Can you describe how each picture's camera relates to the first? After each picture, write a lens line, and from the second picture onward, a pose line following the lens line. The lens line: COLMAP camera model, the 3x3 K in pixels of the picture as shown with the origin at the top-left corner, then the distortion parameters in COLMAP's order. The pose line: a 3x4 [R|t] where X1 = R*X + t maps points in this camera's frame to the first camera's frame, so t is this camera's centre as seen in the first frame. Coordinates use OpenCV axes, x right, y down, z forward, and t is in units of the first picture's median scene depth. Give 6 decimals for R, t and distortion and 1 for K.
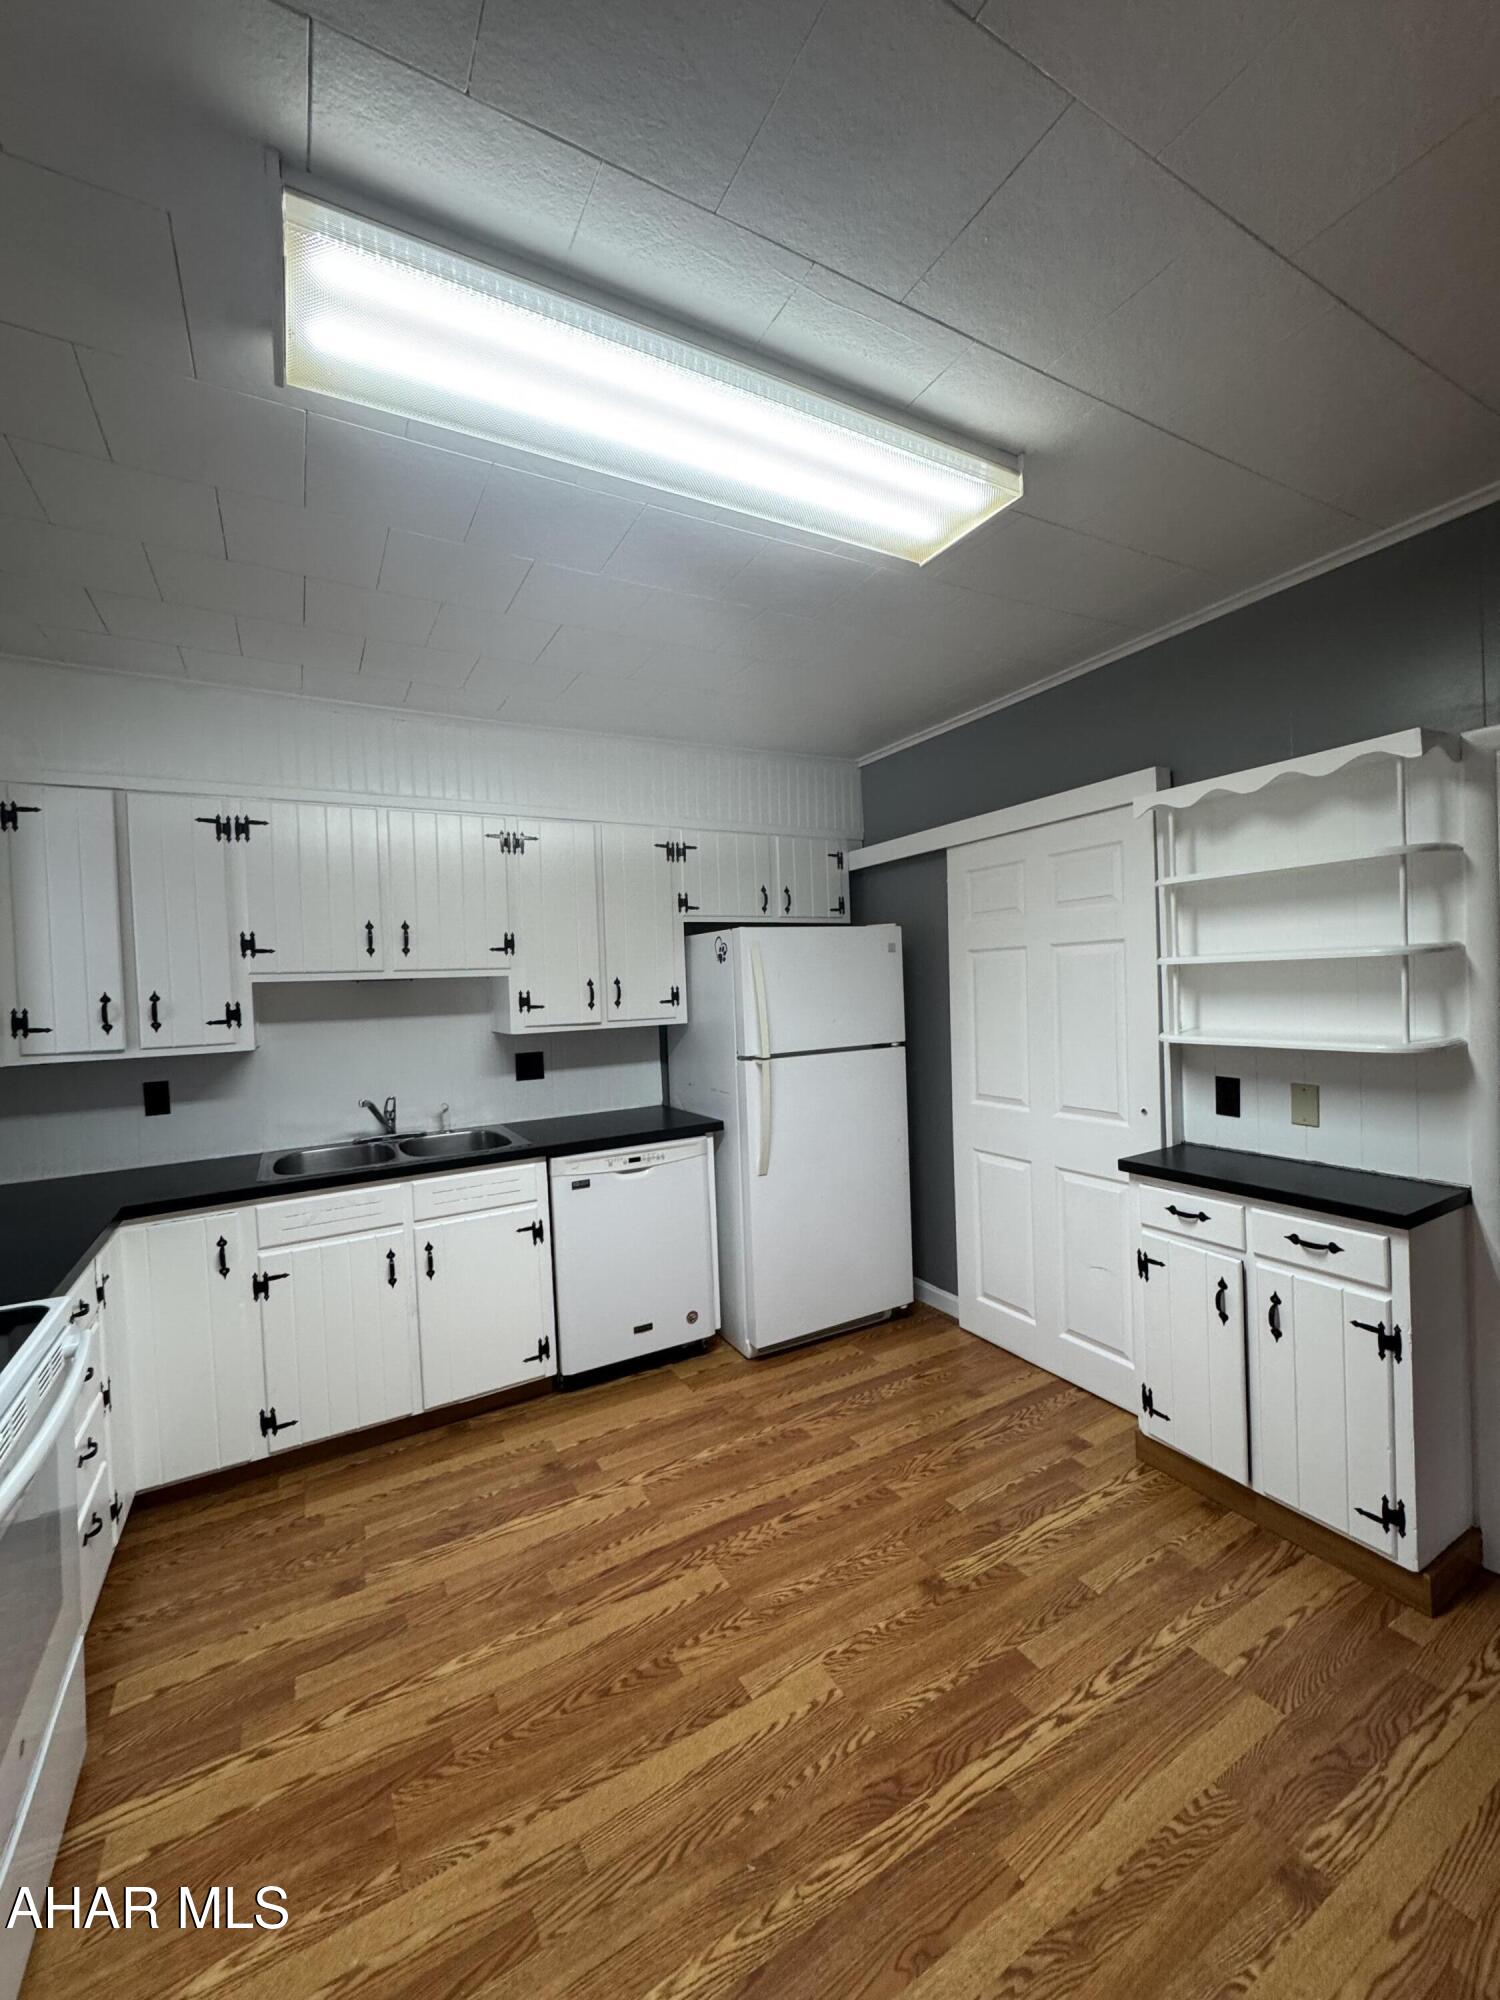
lens RADIAL K [[800.5, 0, 746.0], [0, 800.5, 1000.8], [0, 0, 1]] dist [-0.000948, 0.000459]
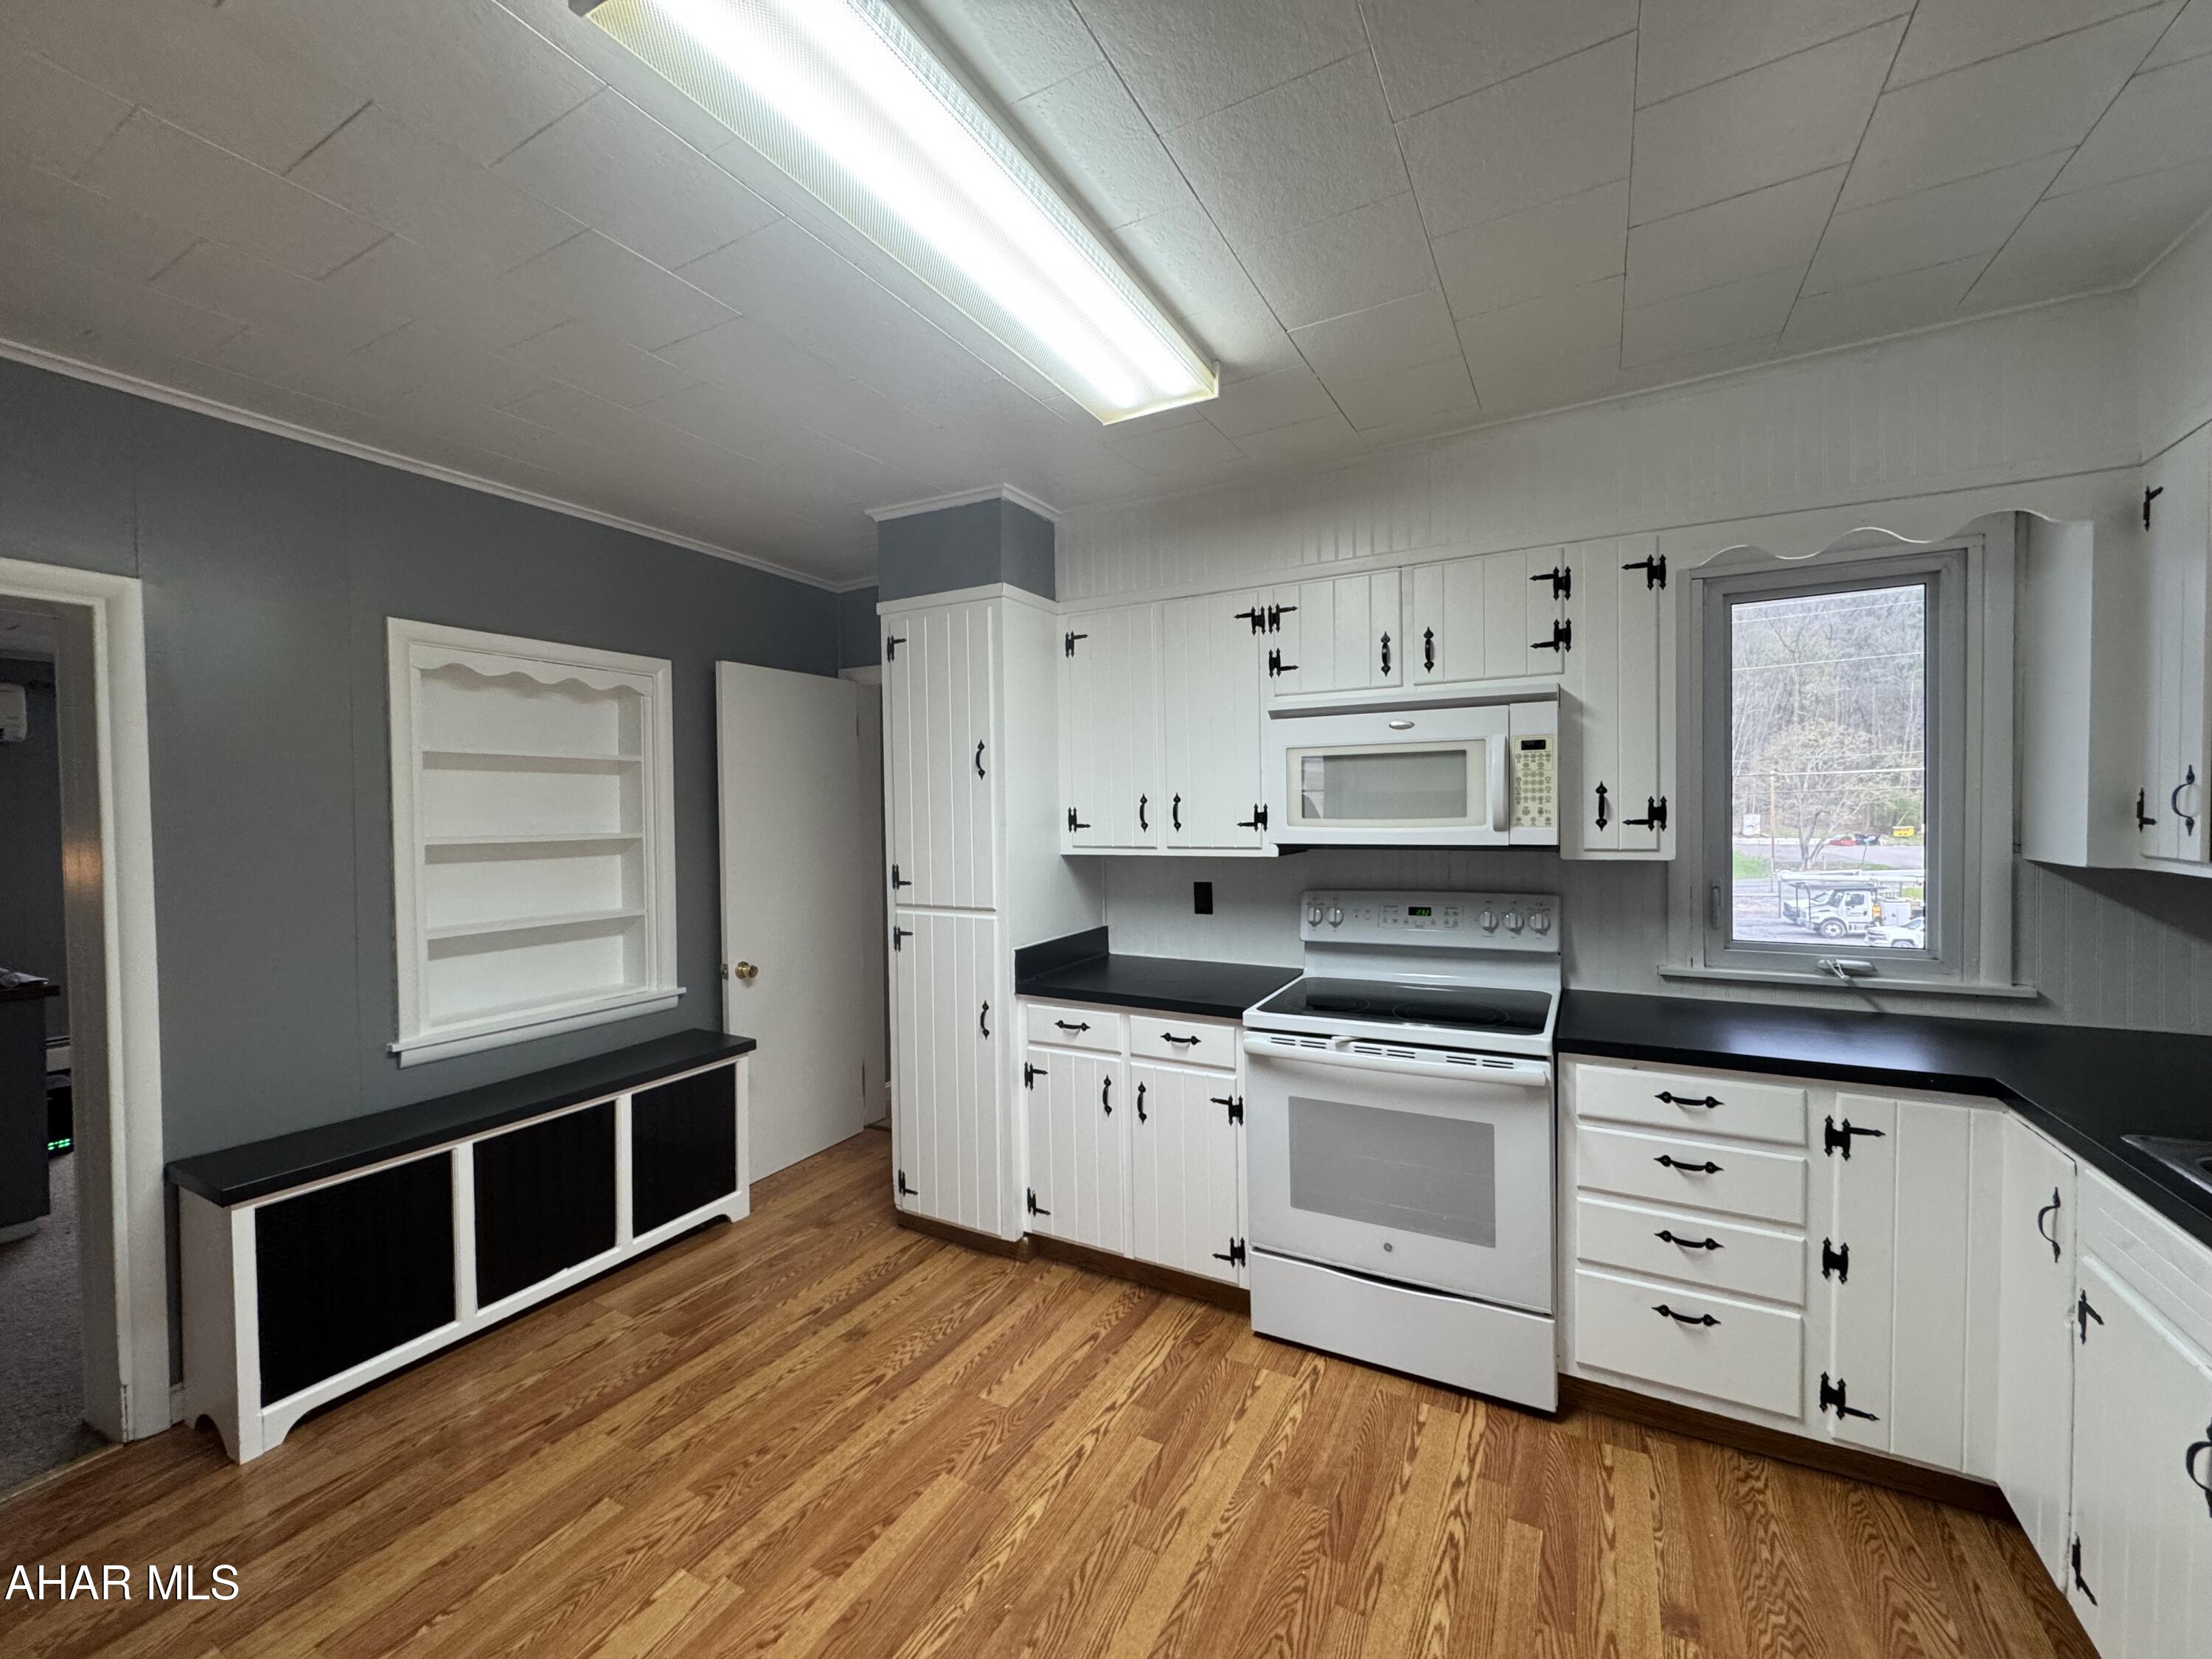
lens RADIAL K [[885.3, 0, 1107.5], [0, 885.3, 829.6], [0, 0, 1]] dist [-0.000948, 0.000459]
pose [[-0.851018, 0.063997, -0.521222, 0.265573], [0.036797, 0.997374, 0.062381, -0.036063], [0.523846, 0.033908, -0.851138, 1.200690]]
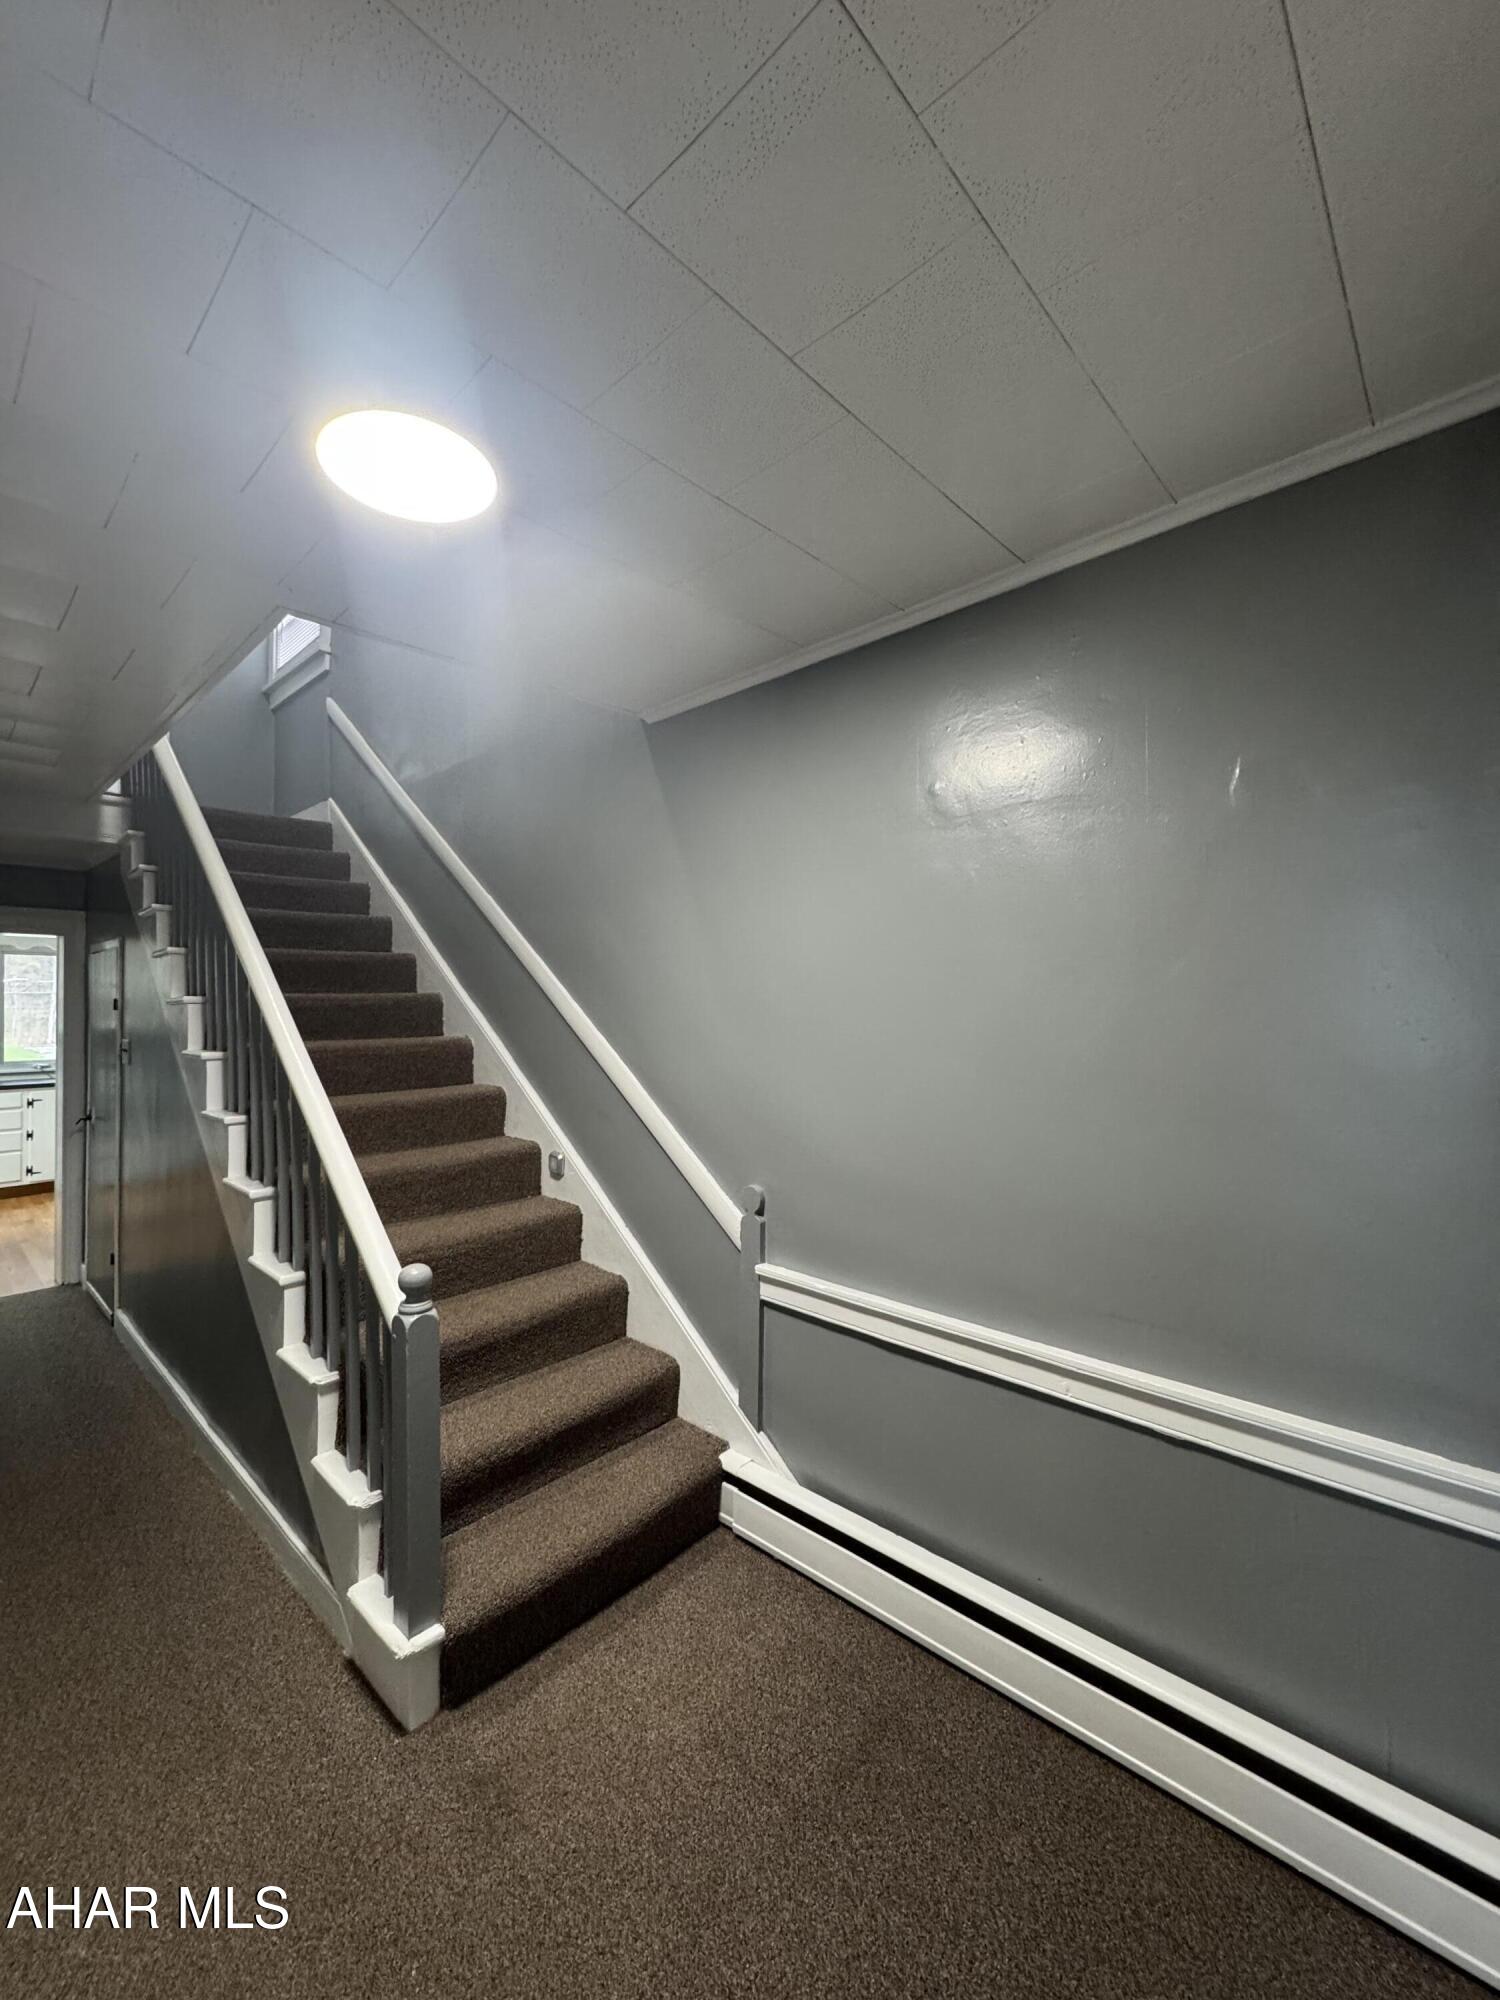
lens RADIAL K [[800.5, 0, 747.2], [0, 800.5, 1002.4], [0, 0, 1]] dist [-0.000948, 0.000459]
pose [[0.303893, 0.034843, -0.952069, 2.767366], [-0.030928, 0.999165, 0.026695, -0.193681], [0.952204, 0.021333, 0.304717, 2.425537]]
